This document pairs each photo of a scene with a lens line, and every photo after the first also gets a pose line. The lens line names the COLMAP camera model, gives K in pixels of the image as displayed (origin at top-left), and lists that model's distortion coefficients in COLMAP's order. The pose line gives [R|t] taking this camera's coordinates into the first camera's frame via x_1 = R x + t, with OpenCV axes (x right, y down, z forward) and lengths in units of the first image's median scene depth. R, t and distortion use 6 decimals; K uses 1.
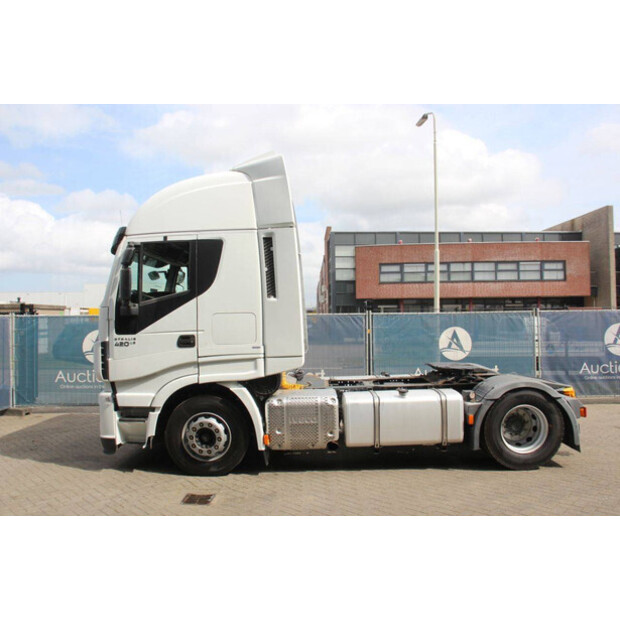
lens RADIAL K [[517.2, 0, 316.3], [0, 517.2, 313.6], [0, 0, 1]] dist [-0.167766, 0.132441]
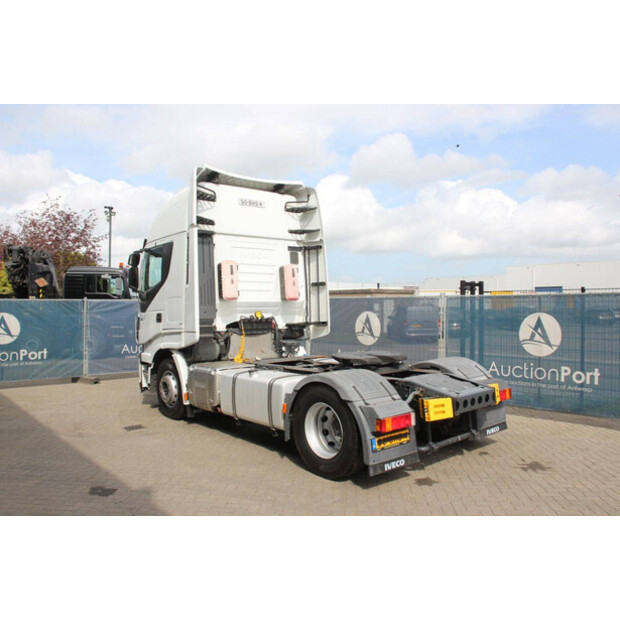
lens RADIAL K [[517.2, 0, 324.0], [0, 517.2, 308.9], [0, 0, 1]] dist [-0.167766, 0.132441]
pose [[0.657896, 0.015646, -0.752946, 1.084564], [0.005180, 0.999666, 0.025299, -0.003506], [0.753091, -0.020545, 0.657596, 0.420079]]
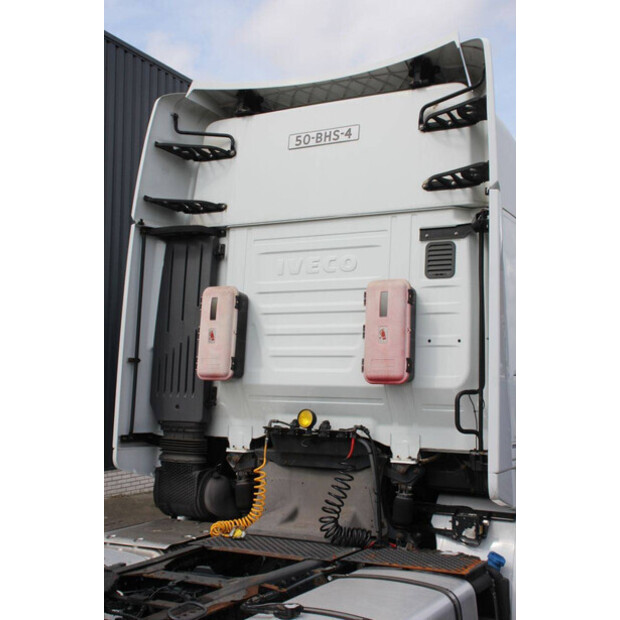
lens RADIAL K [[837.1, 0, 311.1], [0, 837.1, 310.4], [0, 0, 1]] dist [0.078839, 0.000000]
pose [[-0.470808, -0.062224, -0.880039, 0.688230], [0.005042, 0.997304, -0.073213, -0.002156], [0.882221, -0.038907, -0.469225, 1.634675]]
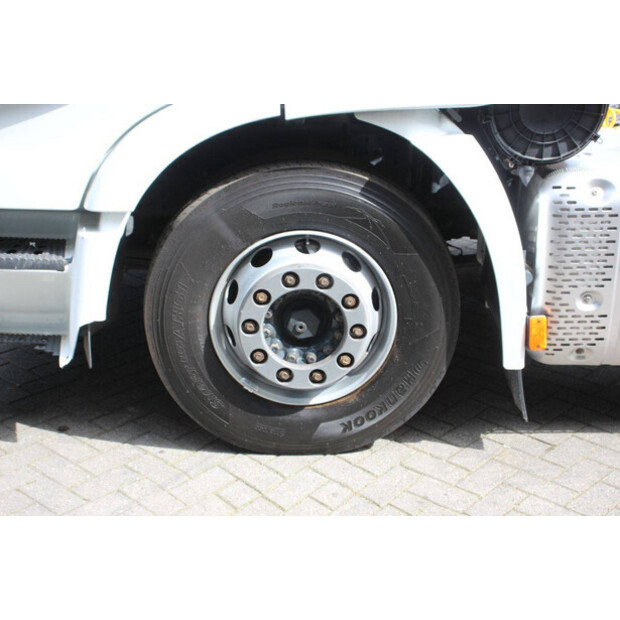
lens RADIAL K [[1065.0, 0, 313.6], [0, 1065.0, 309.0], [0, 0, 1]] dist [0.138125, 0.000000]
pose [[0.999575, 0.007688, 0.028118, -0.226760], [-0.017874, 0.923635, 0.382855, 0.025582], [-0.023027, -0.383195, 0.923380, 0.492417]]
